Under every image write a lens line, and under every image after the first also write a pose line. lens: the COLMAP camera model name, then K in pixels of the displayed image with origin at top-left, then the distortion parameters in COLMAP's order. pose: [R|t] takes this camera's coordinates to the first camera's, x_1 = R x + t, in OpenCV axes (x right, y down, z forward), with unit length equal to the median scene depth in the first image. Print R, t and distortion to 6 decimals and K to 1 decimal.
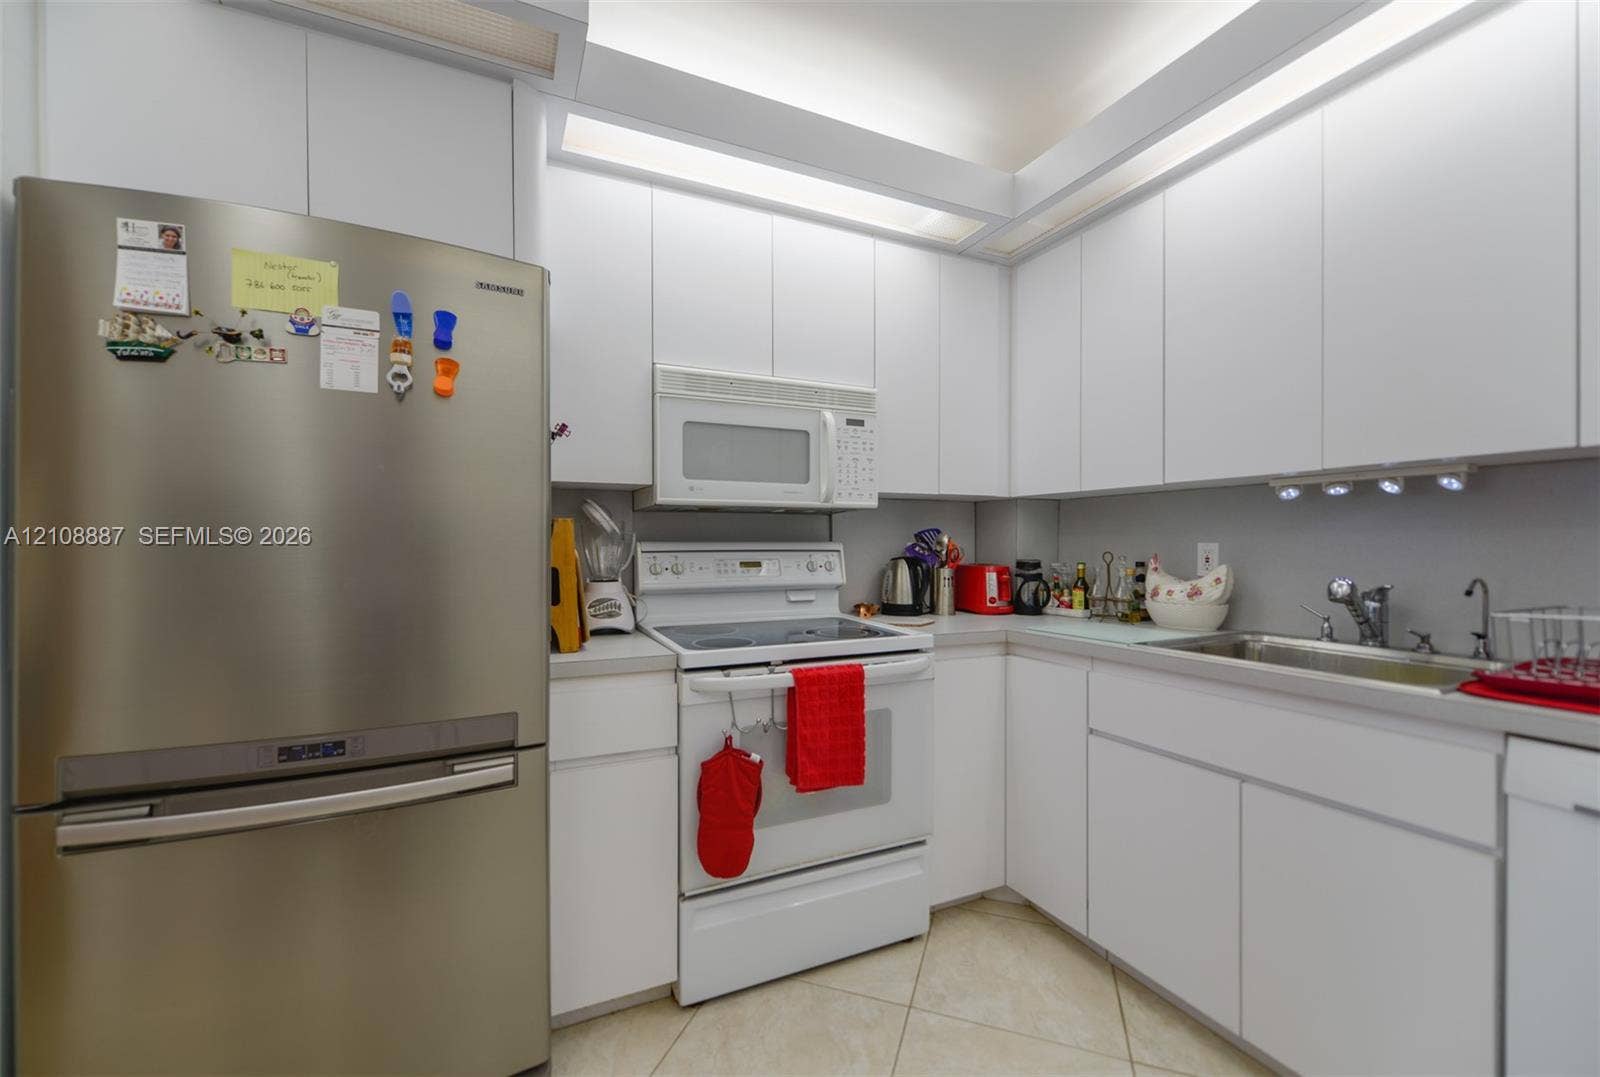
lens RADIAL K [[637.0, 0, 795.8], [0, 637.0, 548.1], [0, 0, 1]] dist [-0.015293, 0.000036]
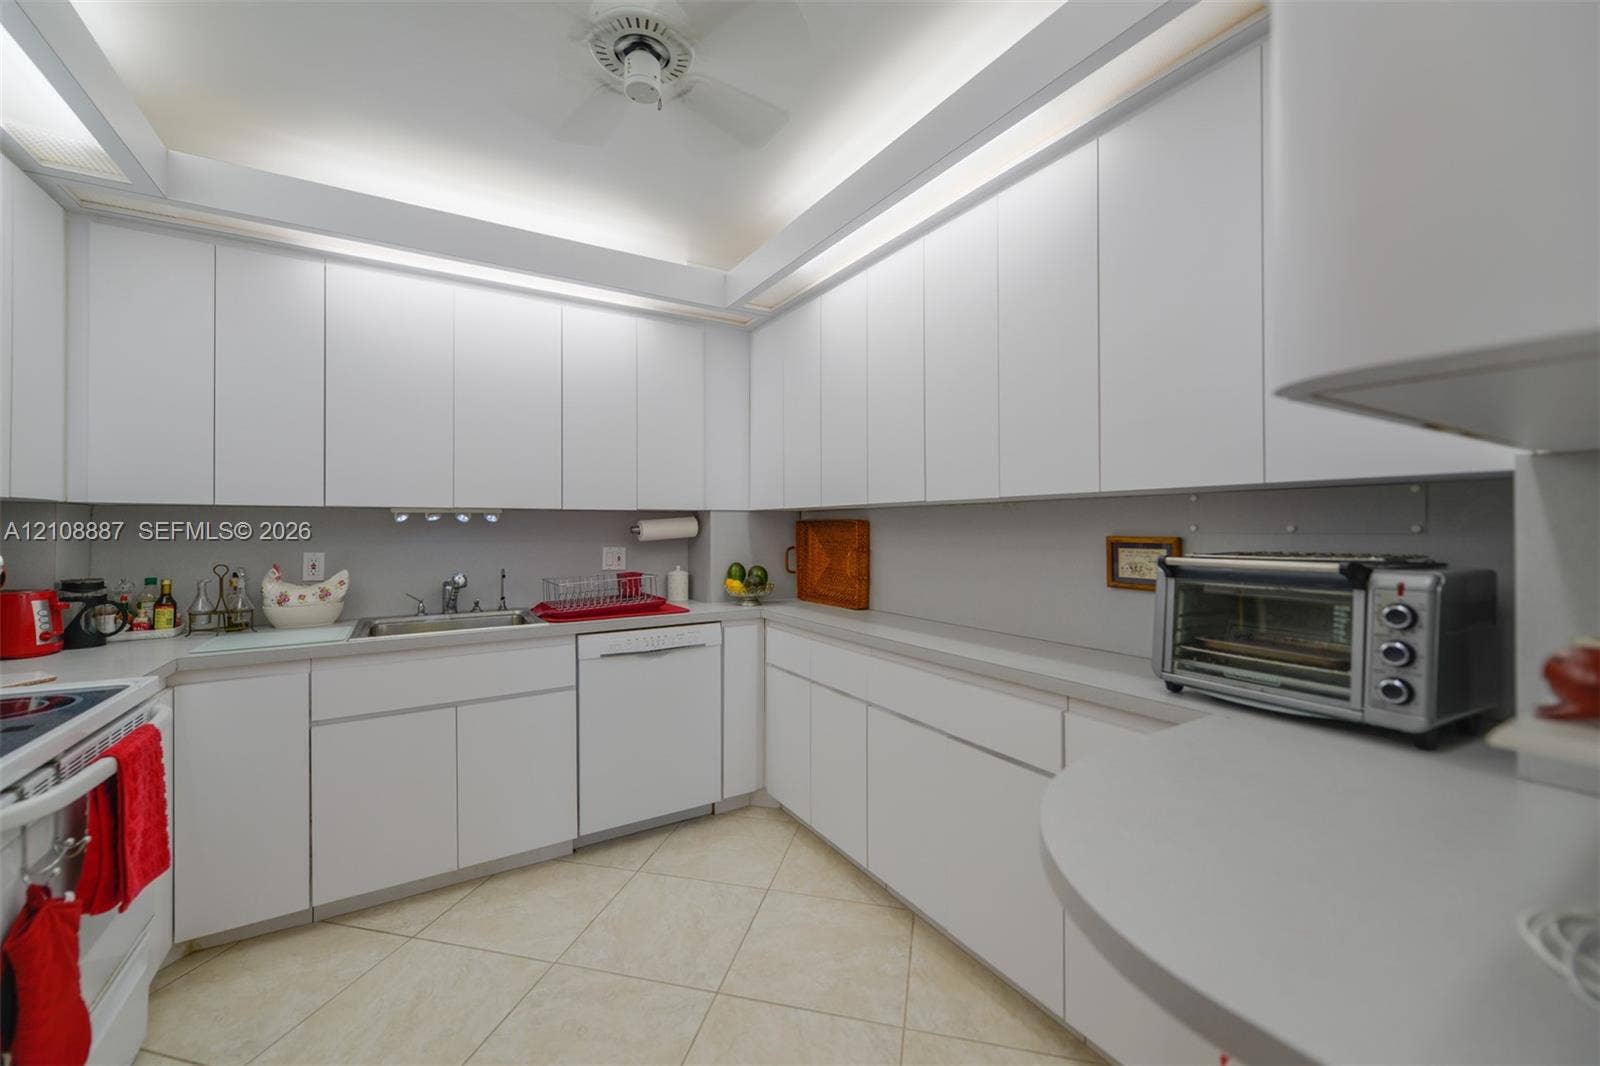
lens RADIAL K [[633.1, 0, 796.7], [0, 633.1, 529.1], [0, 0, 1]] dist [0.012981, -0.001286]
pose [[-0.123130, -0.004852, 0.992379, -0.707423], [0.004430, 0.999975, 0.005439, -0.058482], [-0.992381, 0.005066, -0.123105, 0.247126]]
